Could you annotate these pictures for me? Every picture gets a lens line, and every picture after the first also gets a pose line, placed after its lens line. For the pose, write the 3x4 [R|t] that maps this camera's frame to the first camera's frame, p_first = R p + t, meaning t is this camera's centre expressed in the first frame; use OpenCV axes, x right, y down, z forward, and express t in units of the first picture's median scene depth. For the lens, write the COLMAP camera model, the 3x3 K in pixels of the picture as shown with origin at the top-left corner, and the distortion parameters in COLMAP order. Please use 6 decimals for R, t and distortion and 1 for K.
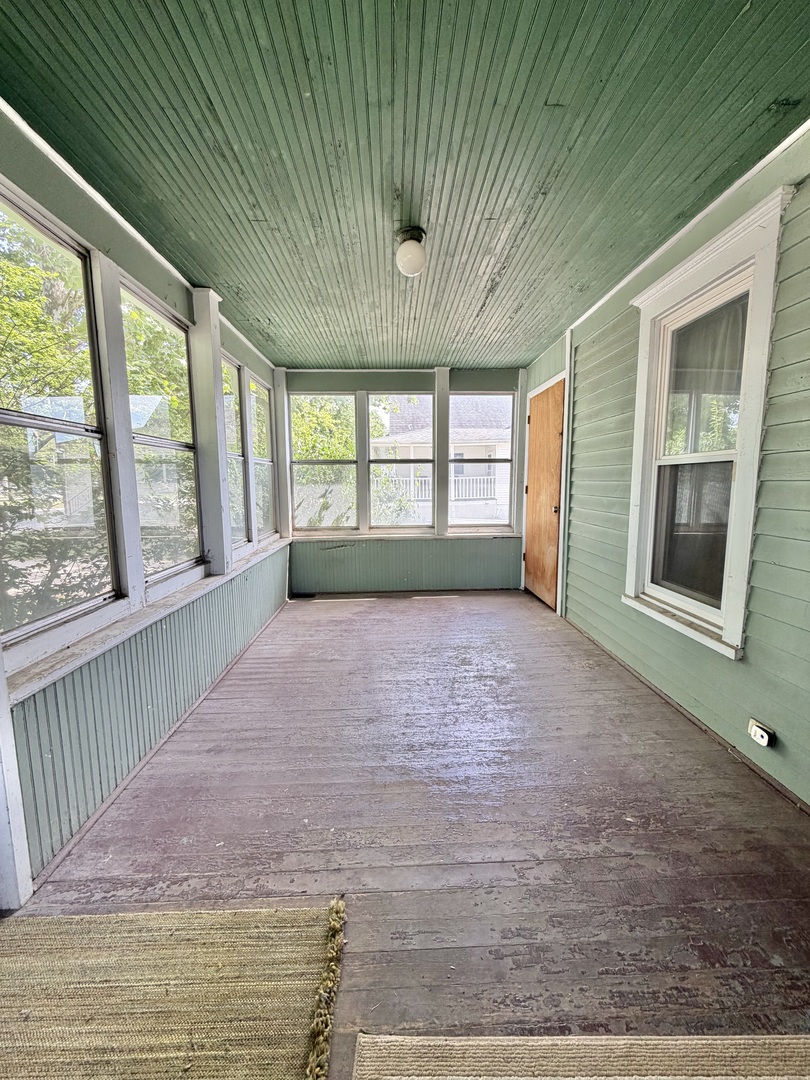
lens RADIAL K [[429.4, 0, 402.5], [0, 429.4, 535.6], [0, 0, 1]] dist [-0.000371, 0.000393]
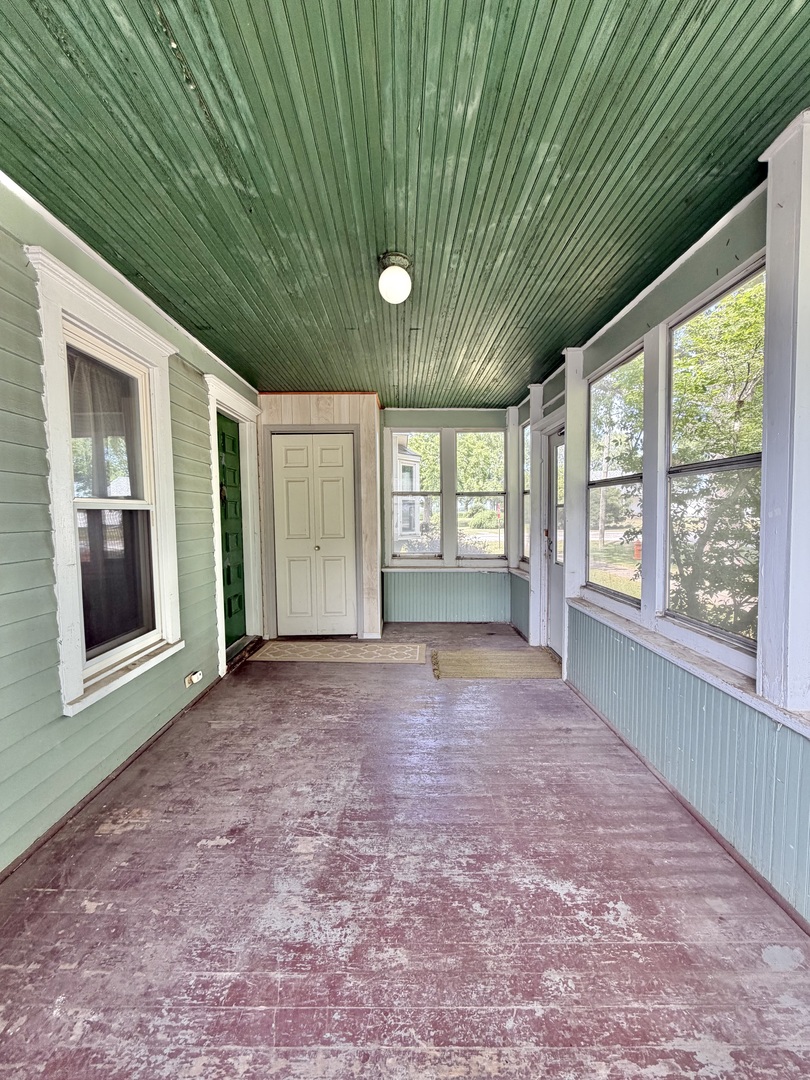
lens RADIAL K [[429.4, 0, 404.1], [0, 429.4, 538.8], [0, 0, 1]] dist [-0.000371, 0.000393]
pose [[-0.999300, 0.017152, 0.033253, -0.016164], [0.023129, 0.981776, 0.188627, -0.269360], [-0.029412, 0.189264, -0.981486, 1.942824]]
